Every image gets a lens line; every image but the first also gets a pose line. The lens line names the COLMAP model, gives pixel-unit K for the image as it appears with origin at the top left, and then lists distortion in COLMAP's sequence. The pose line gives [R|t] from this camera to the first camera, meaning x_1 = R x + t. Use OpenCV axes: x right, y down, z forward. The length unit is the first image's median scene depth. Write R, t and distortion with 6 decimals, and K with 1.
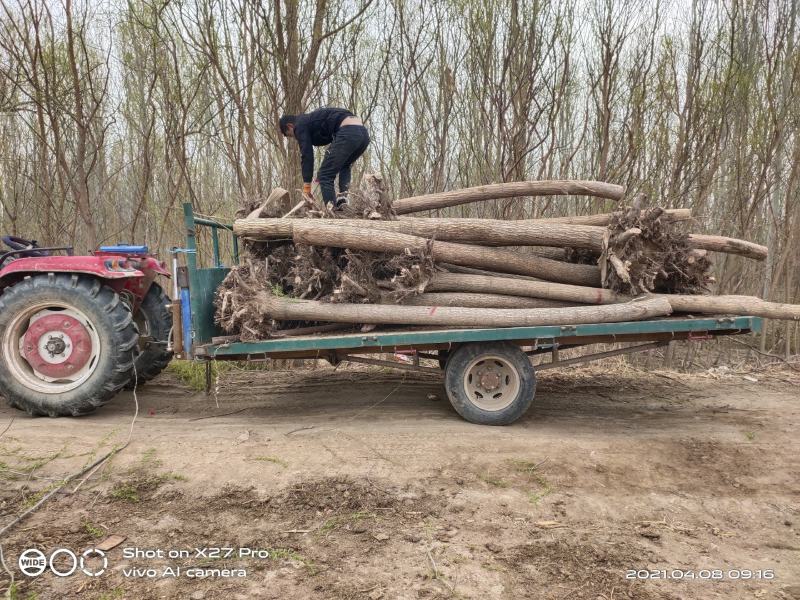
lens RADIAL K [[621.3, 0, 400.0], [0, 621.3, 300.0], [0, 0, 1]] dist [0.055117, -0.000237]
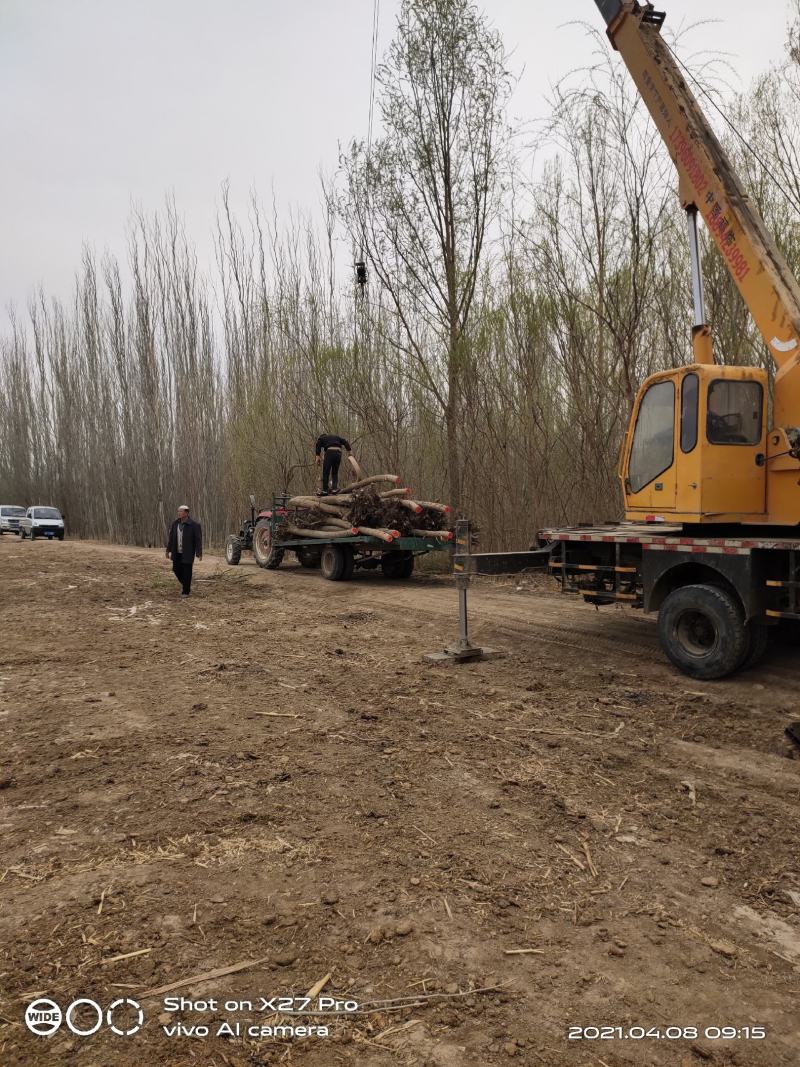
lens RADIAL K [[828.6, 0, 400.0], [0, 828.6, 533.5], [0, 0, 1]] dist [0.055117, -0.000237]
pose [[0.530666, 0.020241, -0.847340, 2.985682], [-0.064902, 0.997750, -0.016813, 0.055310], [0.845093, 0.063916, 0.530785, -0.475610]]
